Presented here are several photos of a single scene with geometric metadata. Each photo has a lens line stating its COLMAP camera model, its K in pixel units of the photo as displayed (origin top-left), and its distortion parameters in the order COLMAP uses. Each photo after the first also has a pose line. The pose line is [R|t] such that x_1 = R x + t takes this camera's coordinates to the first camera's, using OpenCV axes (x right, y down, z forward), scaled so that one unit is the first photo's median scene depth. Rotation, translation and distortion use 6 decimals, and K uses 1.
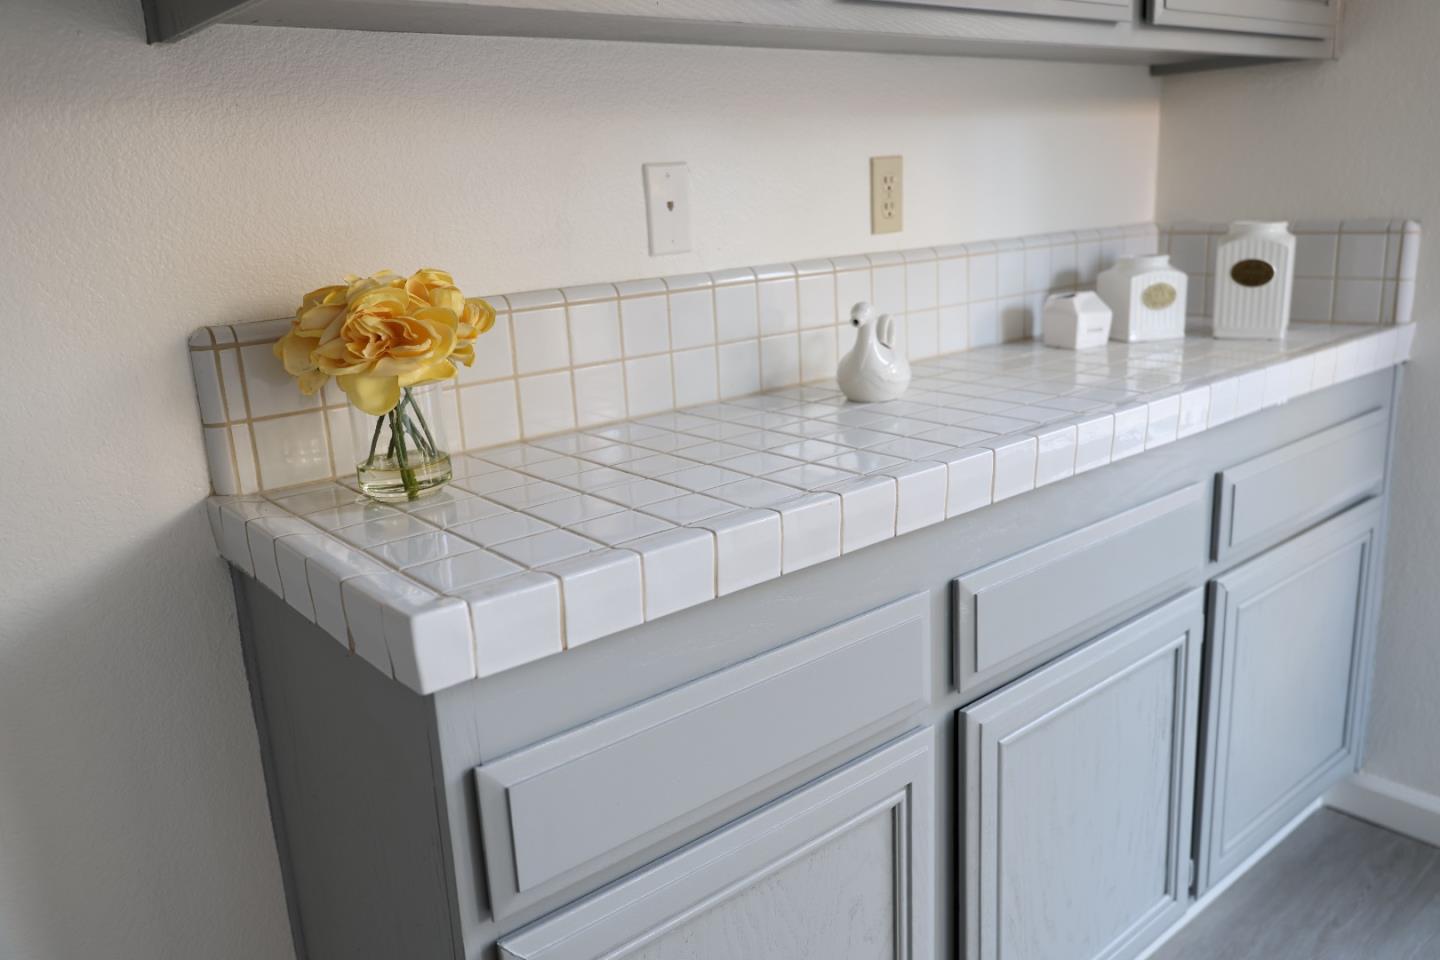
lens RADIAL K [[1112.5, 0, 720.0], [0, 1112.5, 480.0], [0, 0, 1]] dist [0.001383, 0.005838]
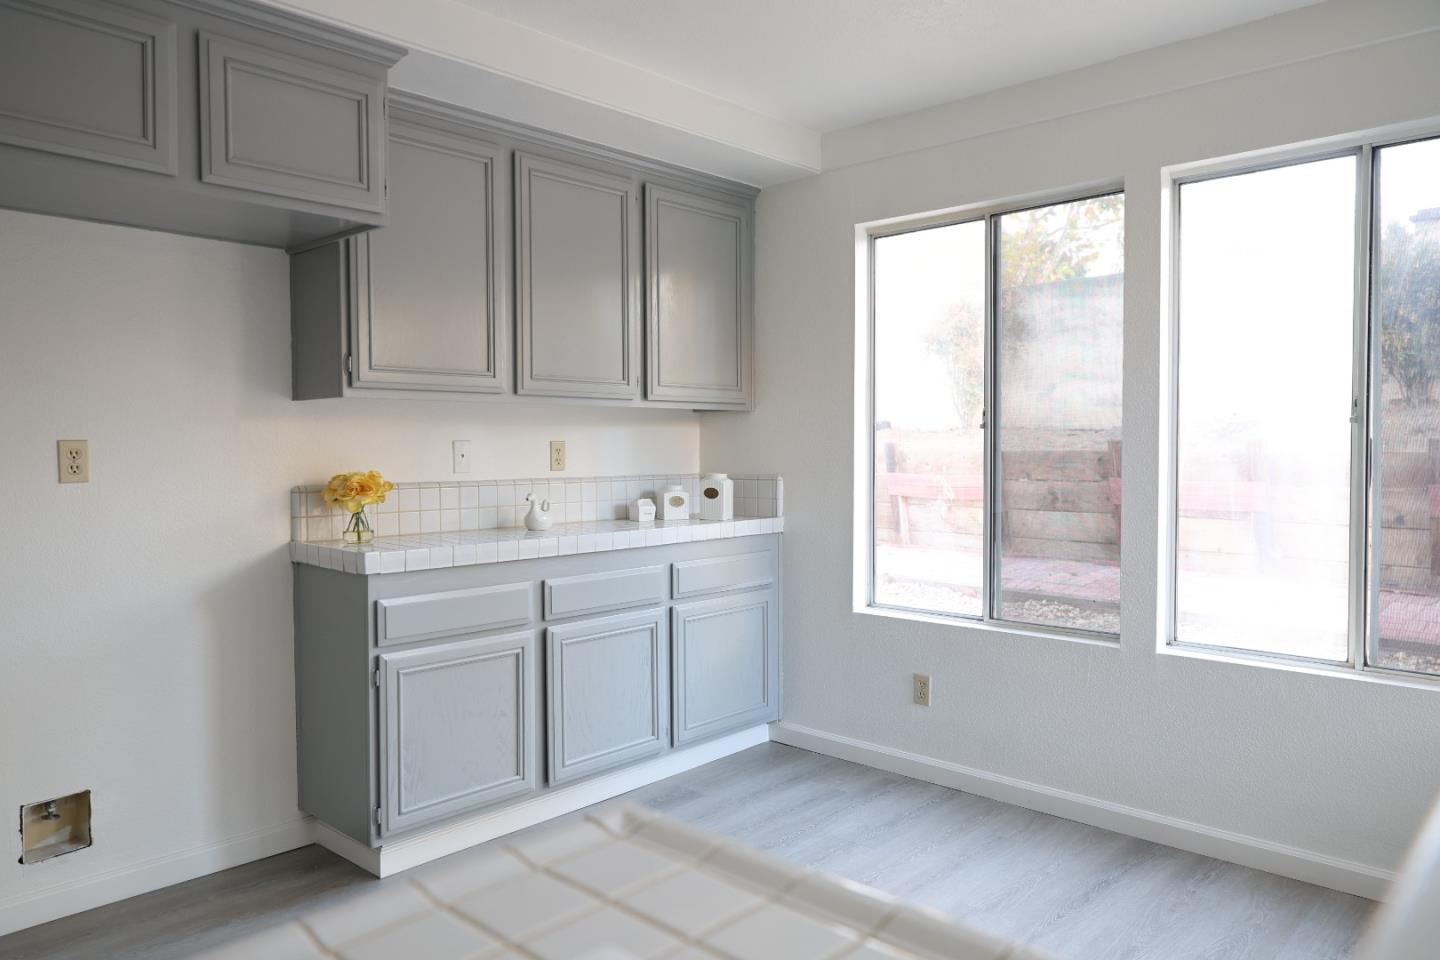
lens RADIAL K [[971.5, 0, 727.5], [0, 971.5, 474.9], [0, 0, 1]] dist [-0.003305, 0.000290]
pose [[0.990079, 0.041490, 0.134249, 0.335889], [-0.009373, 0.972786, -0.231514, 0.412935], [-0.140201, 0.227958, 0.963524, -1.648831]]
